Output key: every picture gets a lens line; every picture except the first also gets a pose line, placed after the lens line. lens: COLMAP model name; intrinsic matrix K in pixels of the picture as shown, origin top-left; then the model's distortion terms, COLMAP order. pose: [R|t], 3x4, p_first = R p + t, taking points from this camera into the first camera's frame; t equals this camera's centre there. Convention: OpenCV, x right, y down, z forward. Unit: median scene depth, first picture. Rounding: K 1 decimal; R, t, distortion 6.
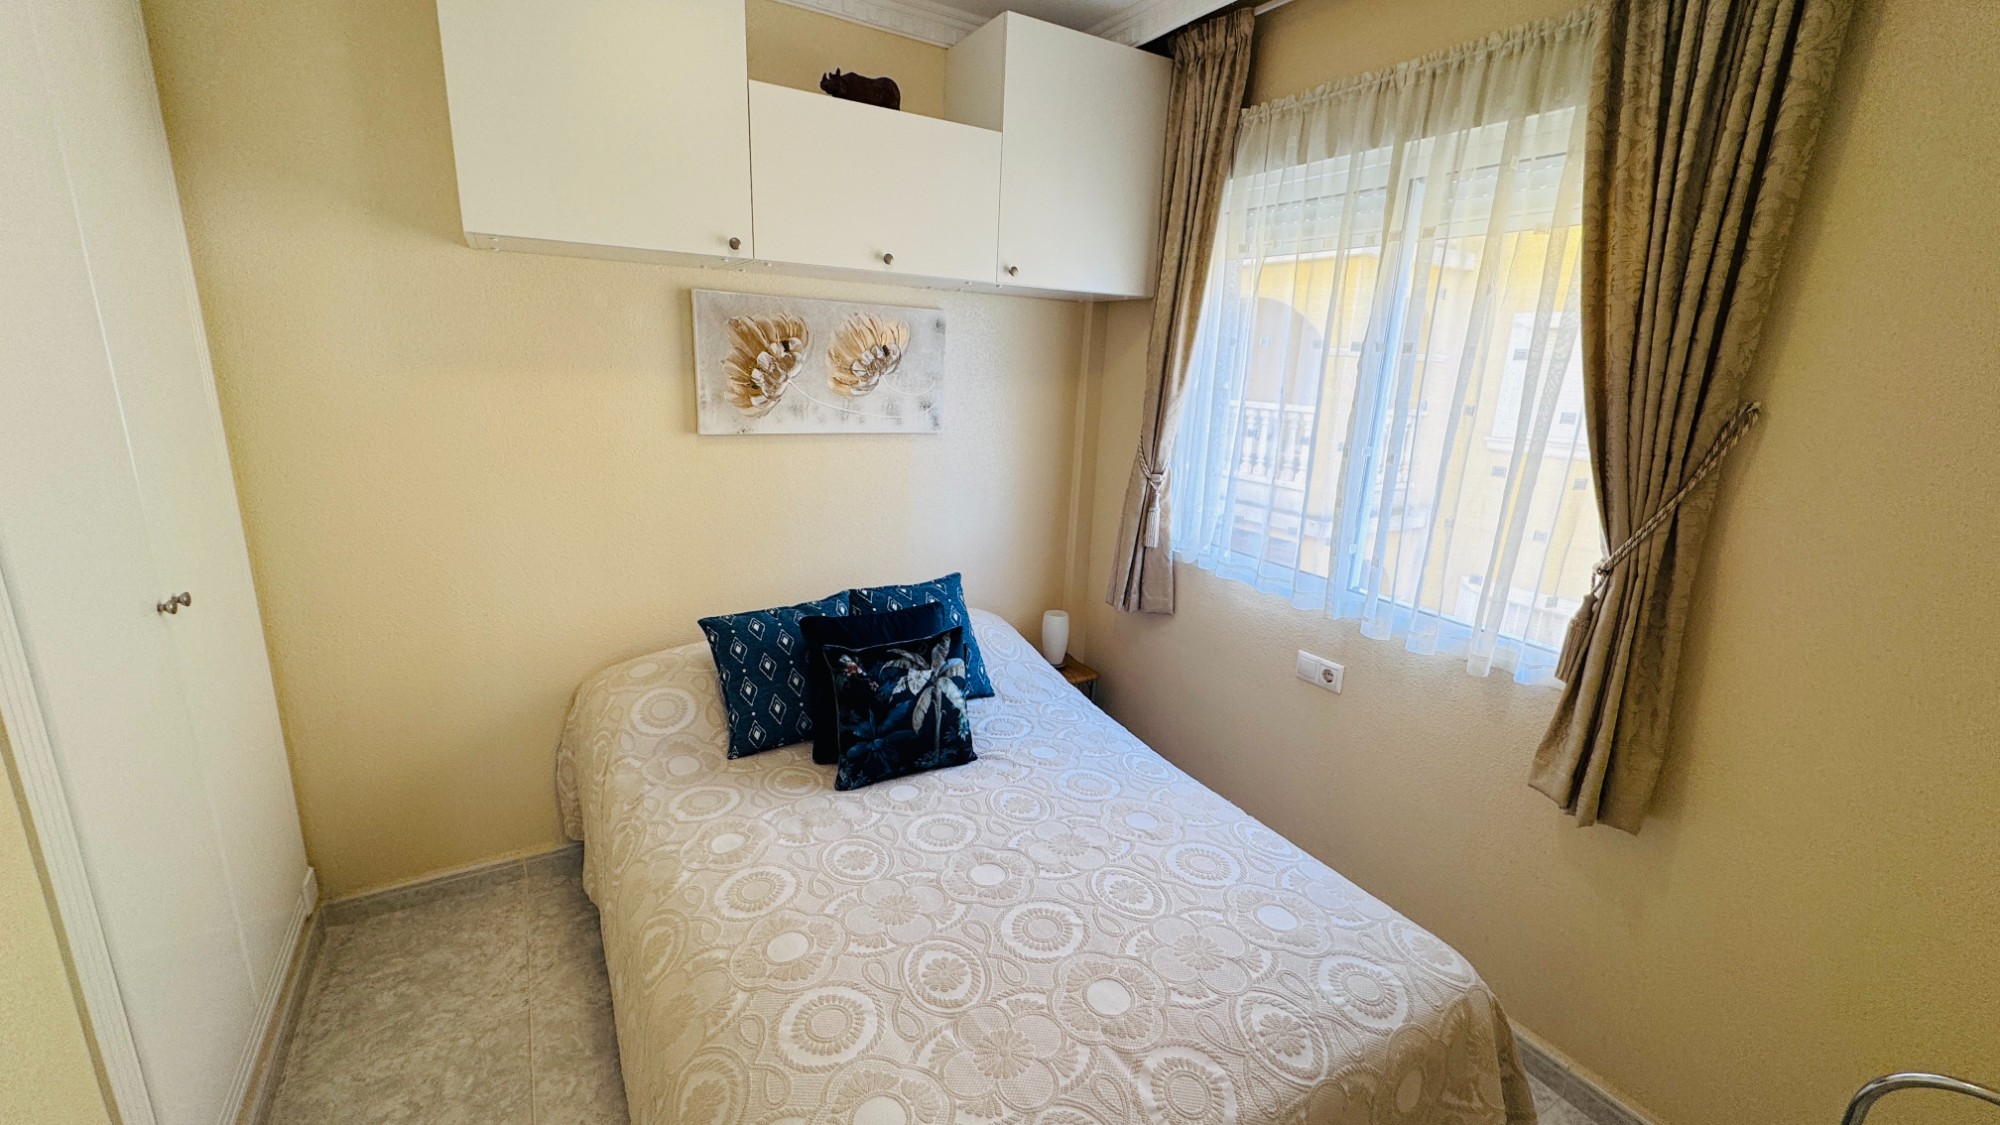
lens RADIAL K [[789.1, 0, 994.0], [0, 789.1, 563.2], [0, 0, 1]] dist [-0.000530, -0.000577]
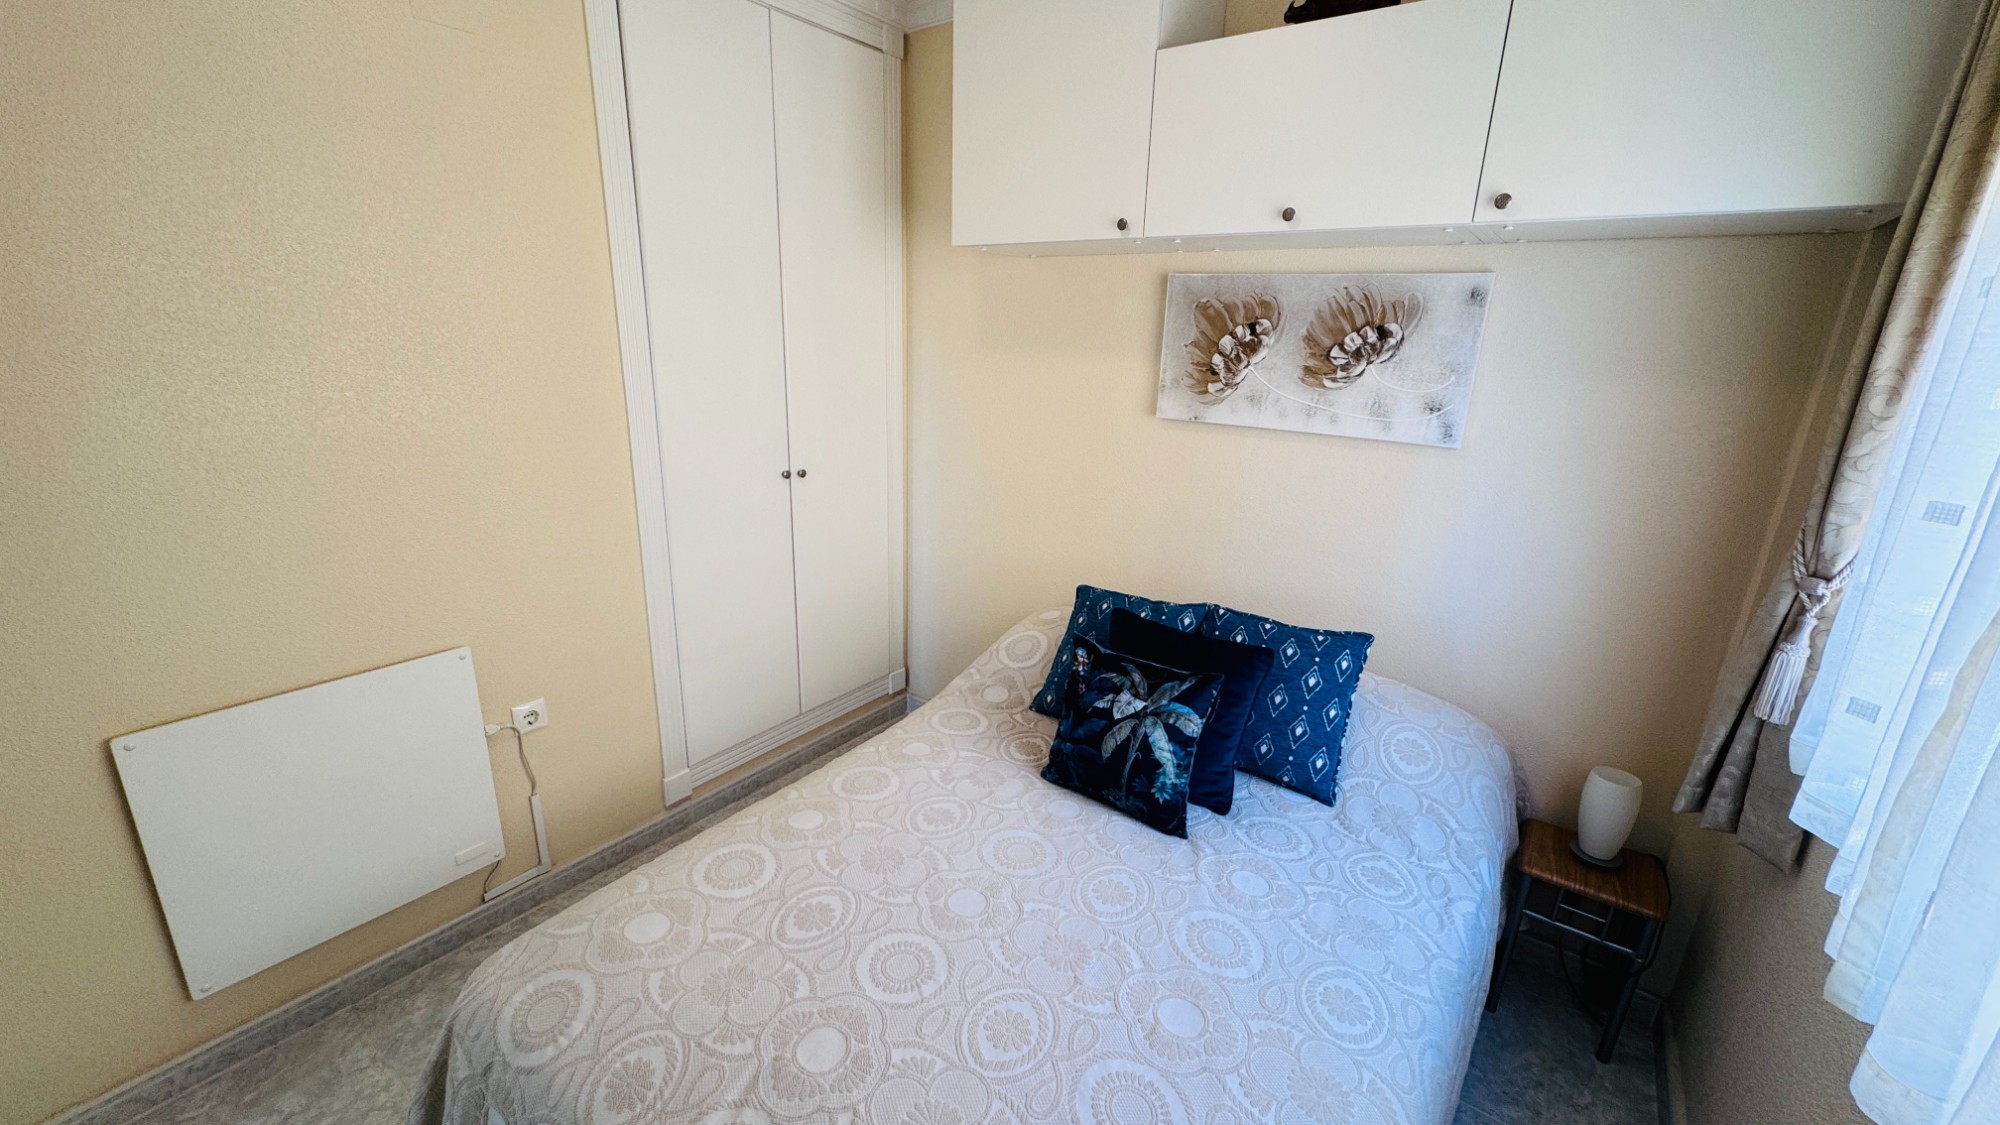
lens RADIAL K [[789.1, 0, 996.6], [0, 789.1, 560.9], [0, 0, 1]] dist [-0.000530, -0.000577]
pose [[0.394649, 0.233986, -0.888540, 0.490855], [-0.244559, 0.958898, 0.143892, -0.080086], [0.885688, 0.160513, 0.435651, 0.395881]]
